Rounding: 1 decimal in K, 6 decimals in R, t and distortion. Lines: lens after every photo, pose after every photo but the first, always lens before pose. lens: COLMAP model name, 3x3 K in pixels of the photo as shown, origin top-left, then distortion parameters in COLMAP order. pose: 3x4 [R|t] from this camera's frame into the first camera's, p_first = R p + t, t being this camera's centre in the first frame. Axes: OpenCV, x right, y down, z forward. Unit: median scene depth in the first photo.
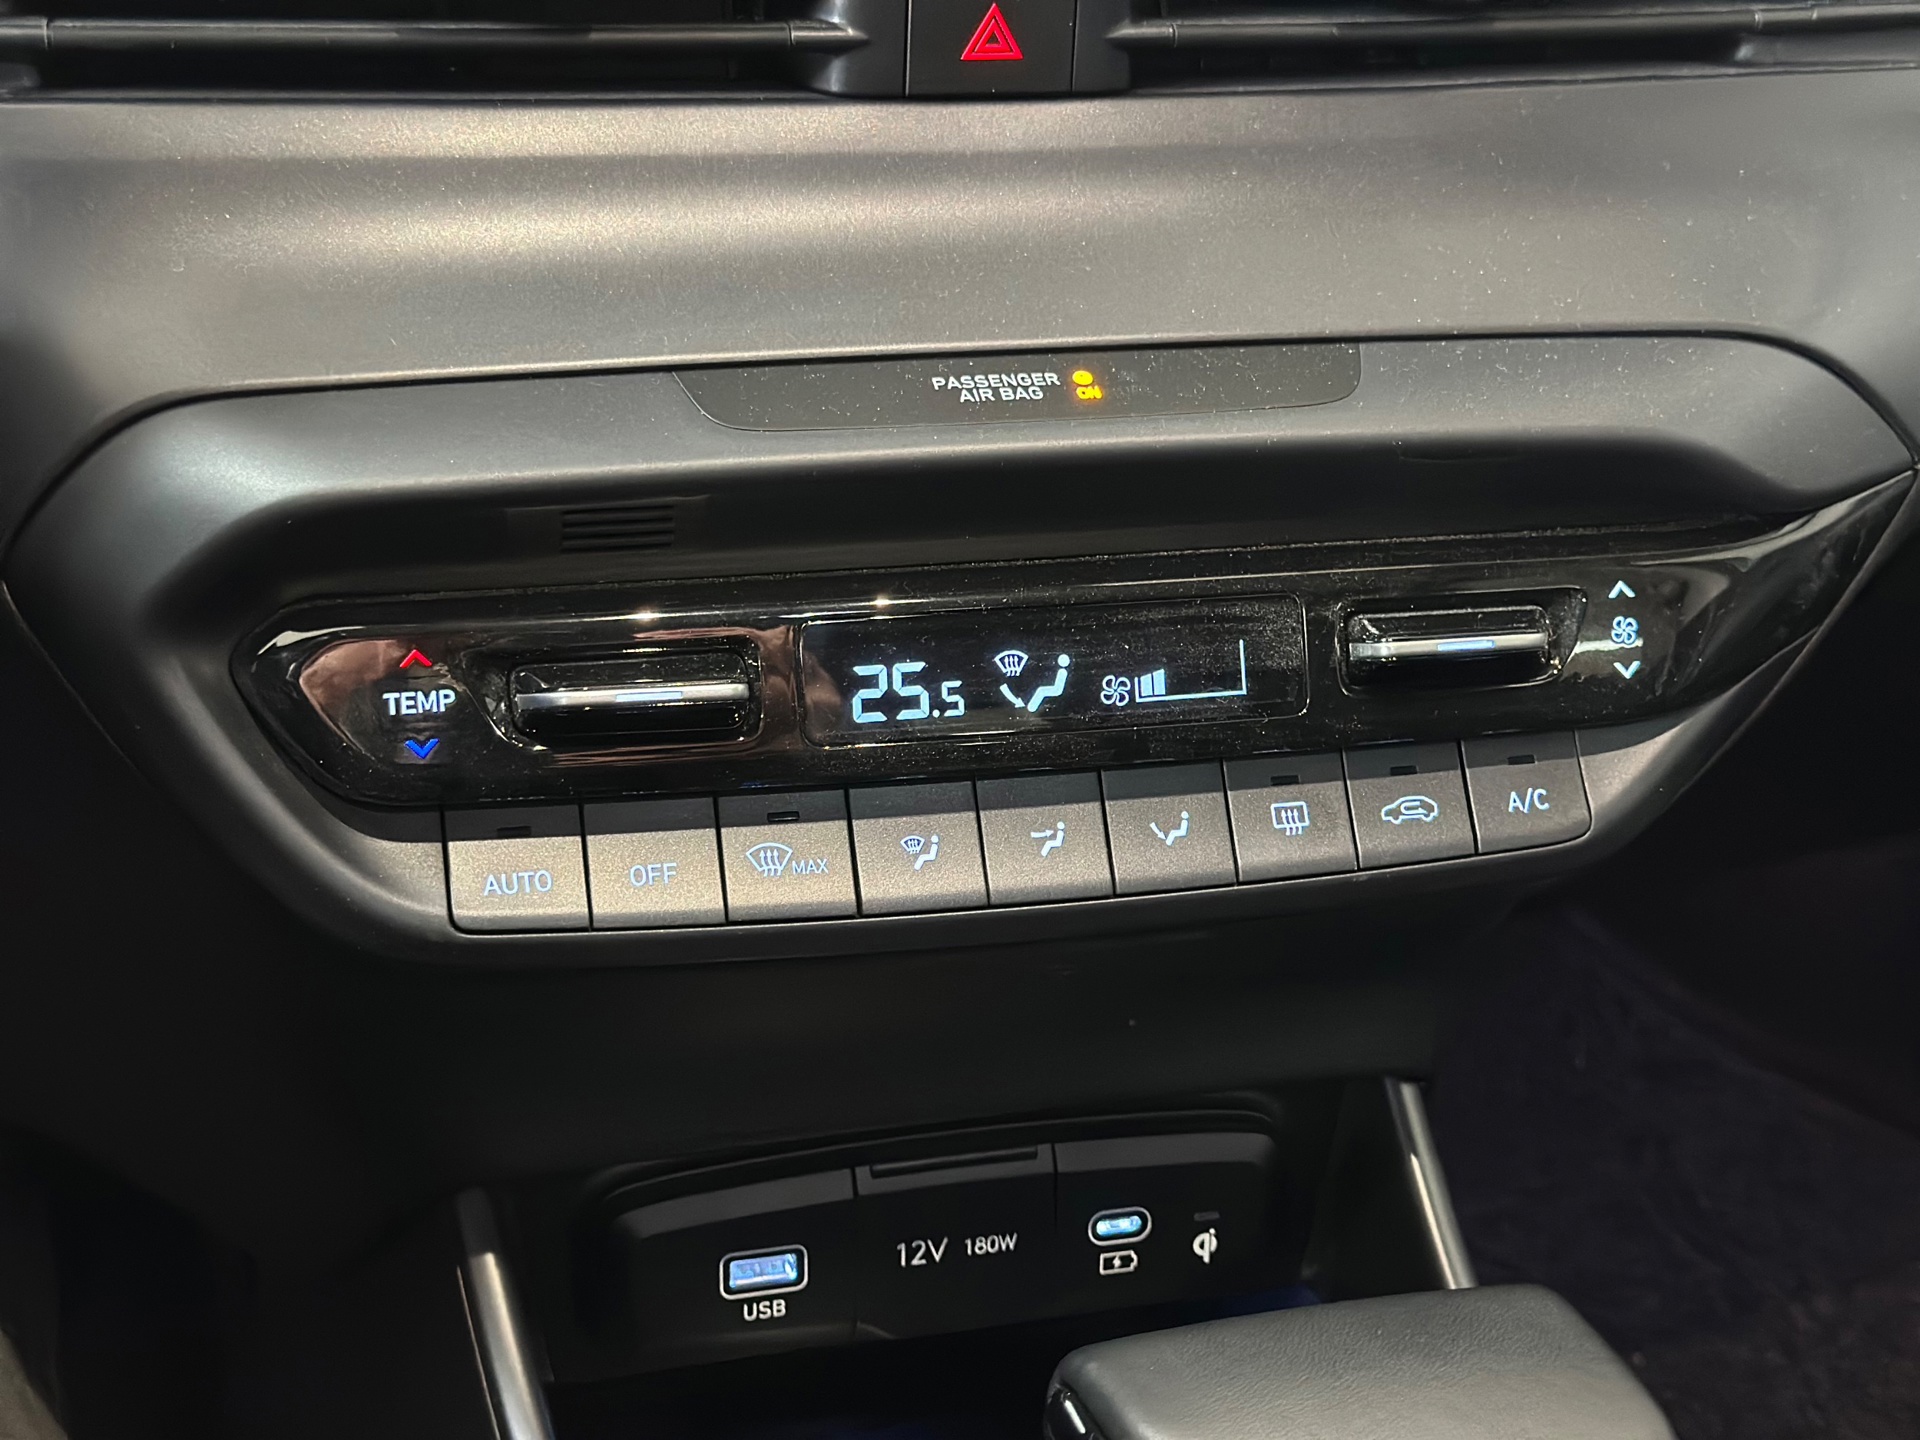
lens RADIAL K [[2646.9, 0, 963.0], [0, 2646.9, 776.1], [0, 0, 1]] dist [0.142851, -0.319941]
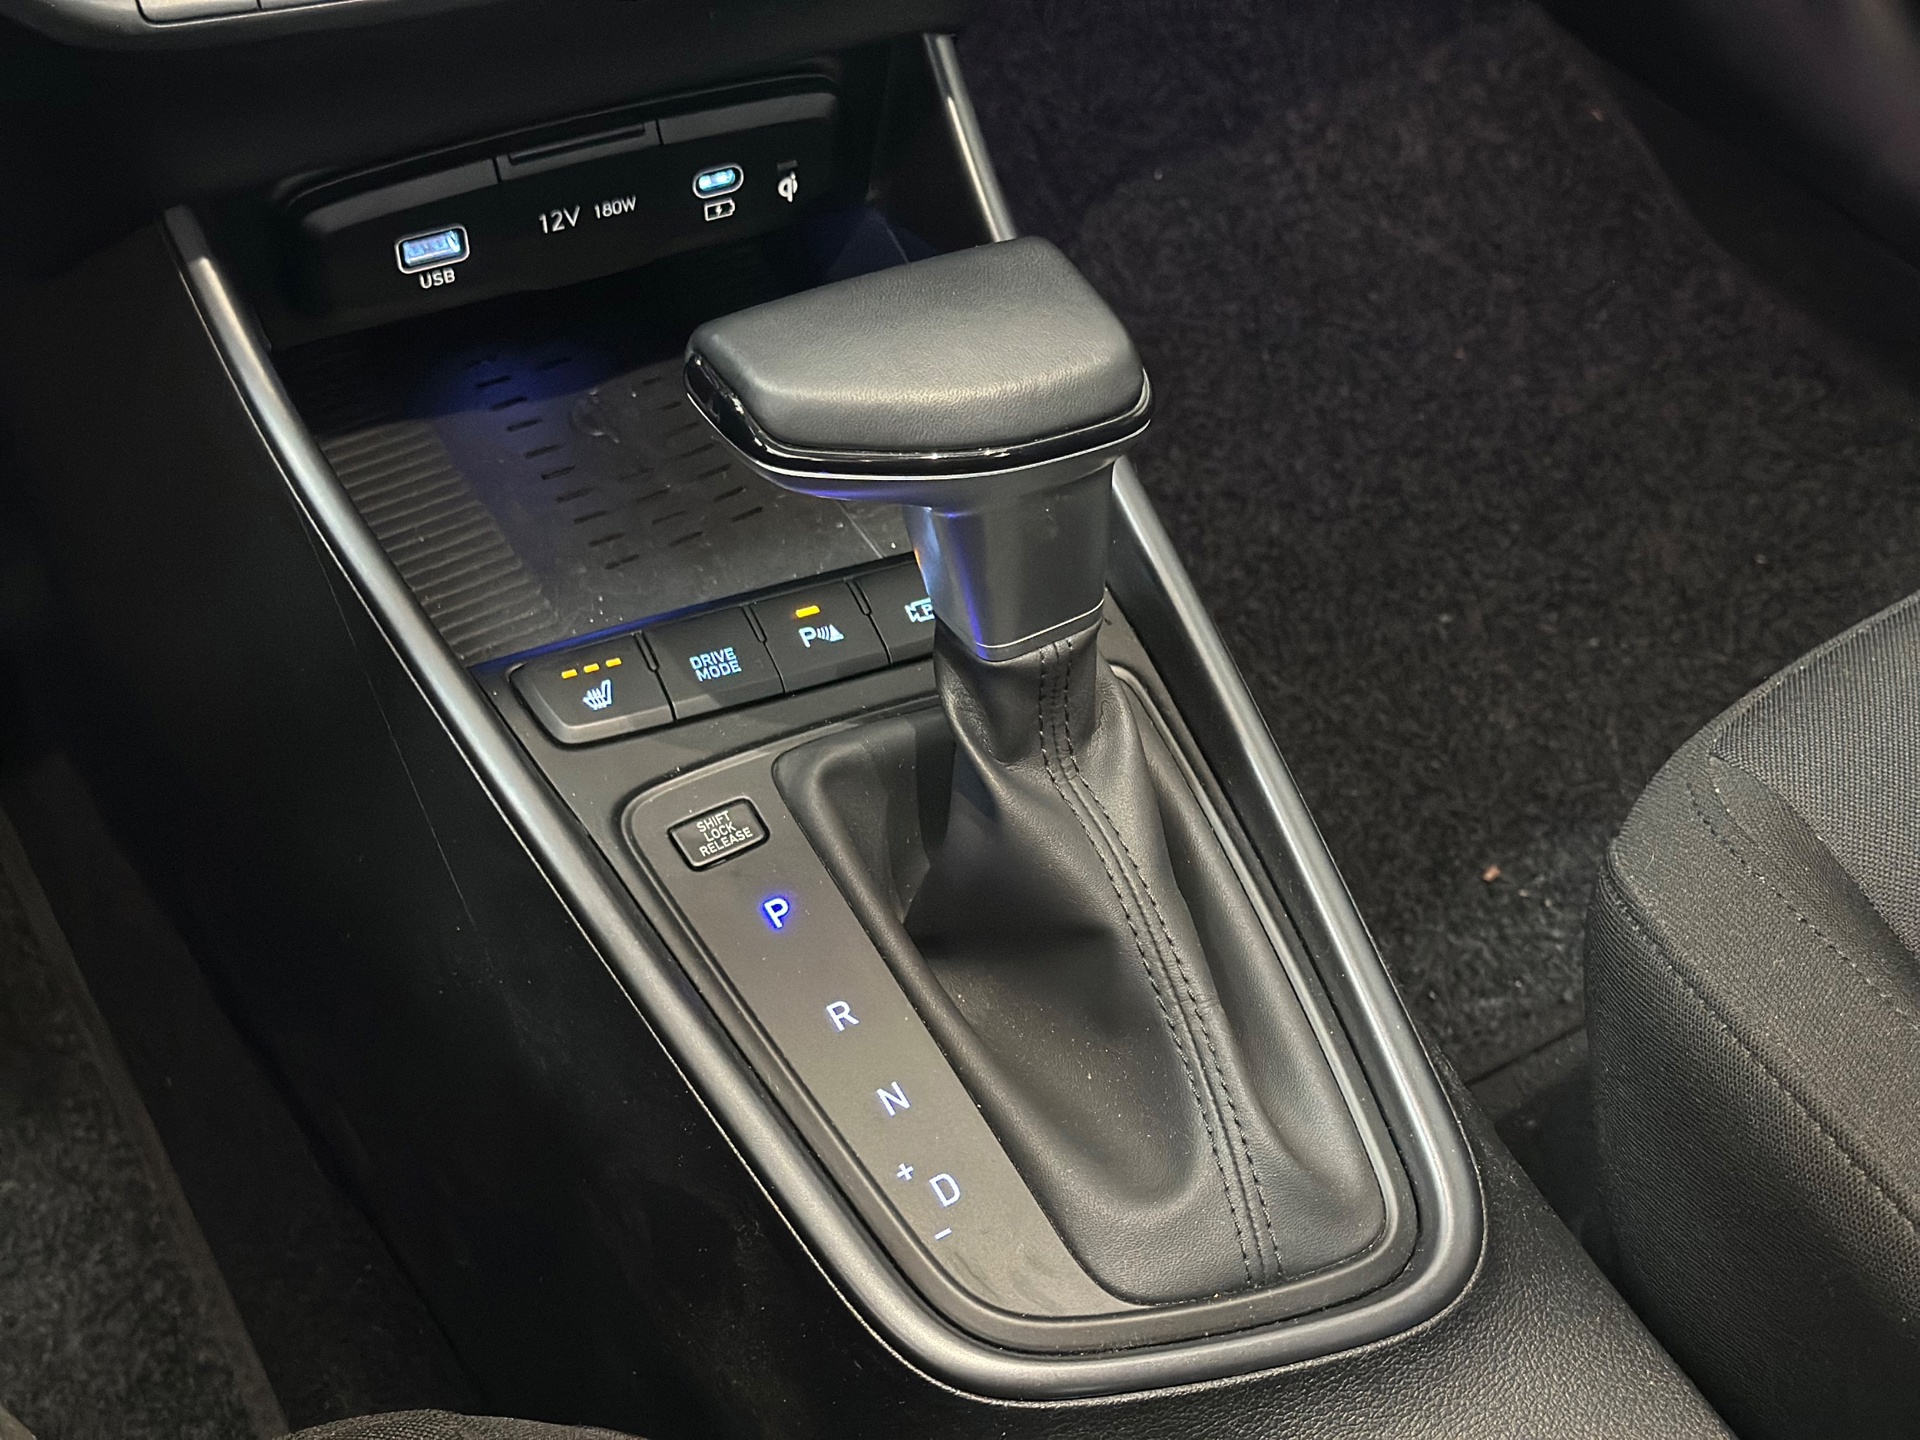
lens RADIAL K [[2646.9, 0, 963.0], [0, 2646.9, 776.1], [0, 0, 1]] dist [0.142851, -0.319941]
pose [[0.983899, -0.126411, 0.126345, -0.020395], [0.057512, 0.893257, 0.445853, -0.129800], [-0.169219, -0.431408, 0.886144, -0.233263]]
